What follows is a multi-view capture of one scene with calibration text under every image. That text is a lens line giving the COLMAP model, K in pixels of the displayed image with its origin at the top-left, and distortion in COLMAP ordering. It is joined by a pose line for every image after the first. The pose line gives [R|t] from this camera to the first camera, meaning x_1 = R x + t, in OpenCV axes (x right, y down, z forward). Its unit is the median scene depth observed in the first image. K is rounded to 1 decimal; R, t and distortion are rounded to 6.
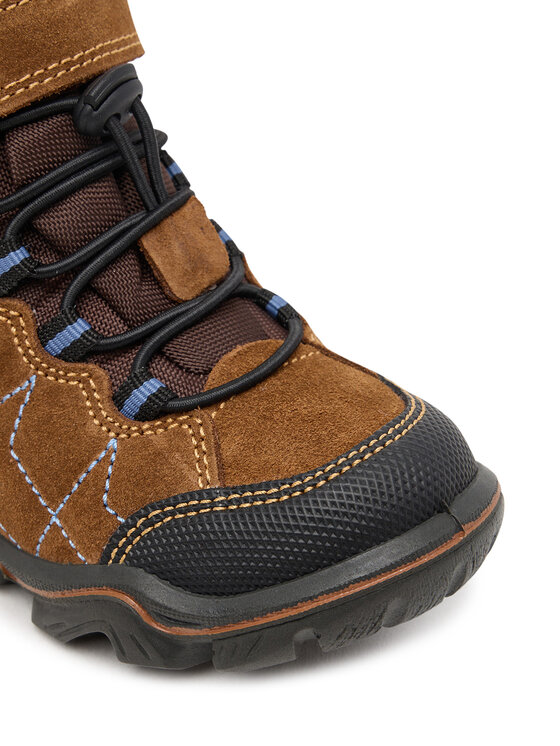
lens RADIAL K [[1770.4, 0, 280.0], [0, 1770.4, 373.0], [0, 0, 1]] dist [-0.170977, -0.302712]
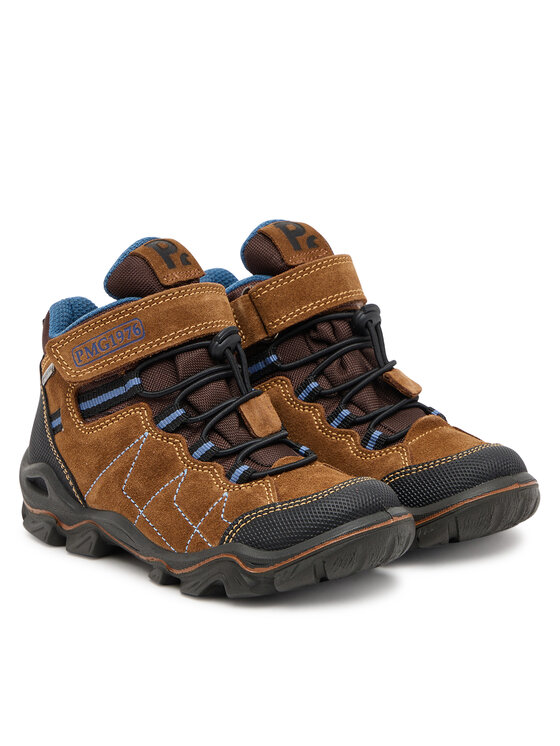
lens RADIAL K [[2206.1, 0, 280.0], [0, 2206.1, 373.0], [0, 0, 1]] dist [-0.037703, -0.049710]
pose [[0.999962, 0.003661, -0.007855, -0.011407], [-0.006267, 0.931555, -0.363546, 0.839983], [0.005986, 0.363581, 0.931543, -1.444139]]
